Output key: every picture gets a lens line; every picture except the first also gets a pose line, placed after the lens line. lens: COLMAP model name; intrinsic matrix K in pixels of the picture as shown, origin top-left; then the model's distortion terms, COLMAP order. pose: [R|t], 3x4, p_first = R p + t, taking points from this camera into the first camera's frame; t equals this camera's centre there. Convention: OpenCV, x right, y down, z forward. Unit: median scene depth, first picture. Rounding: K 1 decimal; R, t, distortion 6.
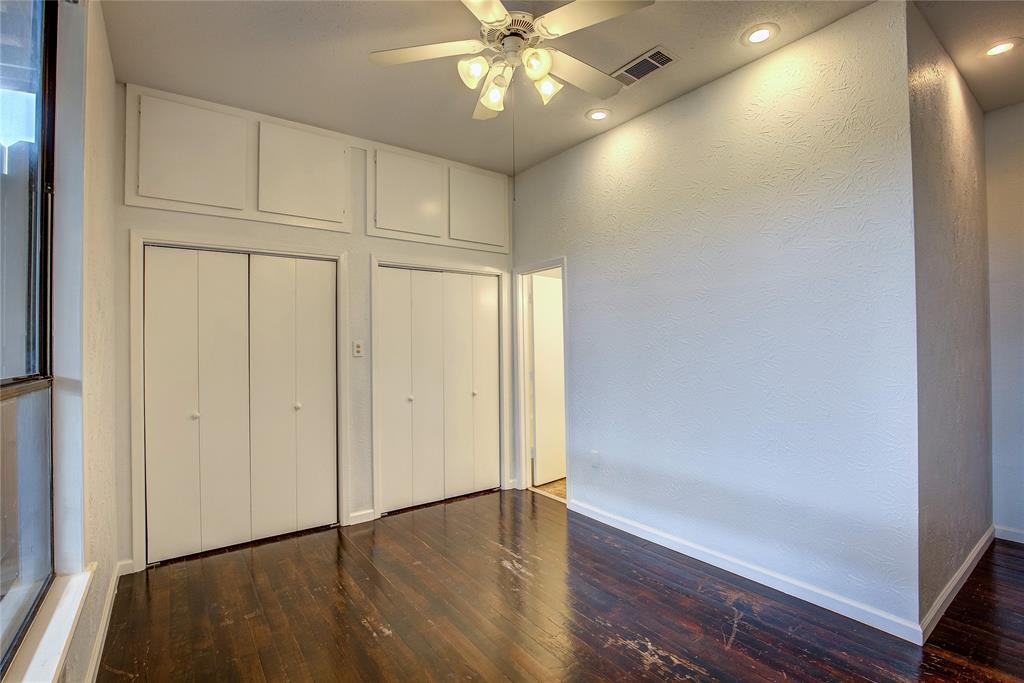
lens RADIAL K [[475.5, 0, 514.8], [0, 475.5, 340.0], [0, 0, 1]] dist [-0.025053, 0.003178]
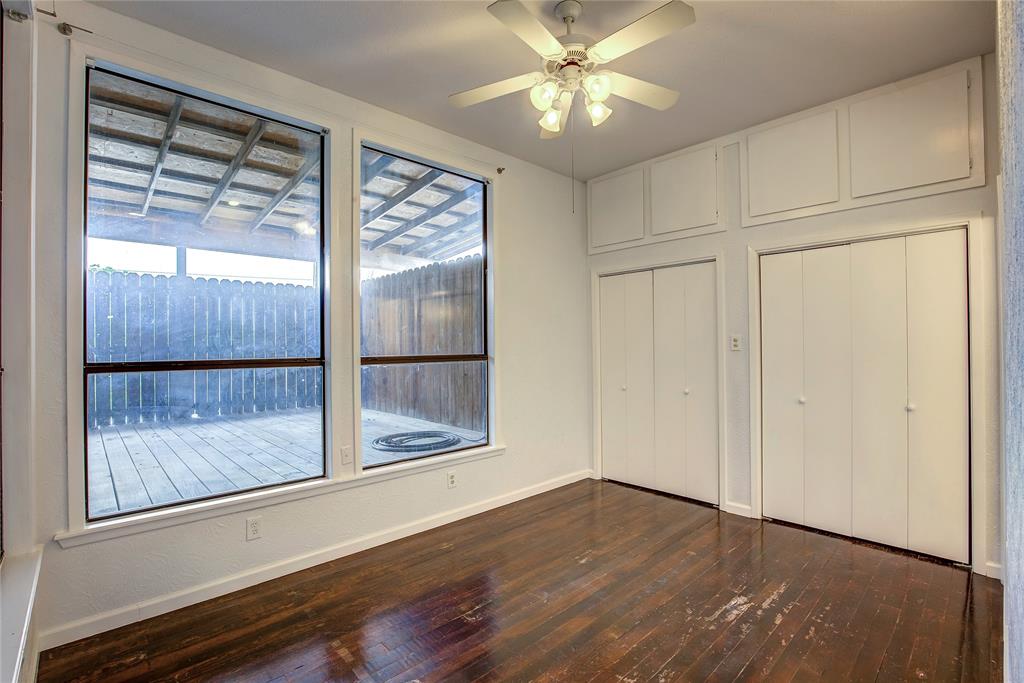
lens RADIAL K [[475.5, 0, 511.6], [0, 475.5, 342.8], [0, 0, 1]] dist [-0.025053, 0.003178]
pose [[0.110247, 0.008398, -0.993869, 0.619478], [0.020788, 0.999726, 0.010753, -0.002355], [0.993687, -0.021846, 0.110043, 0.414521]]
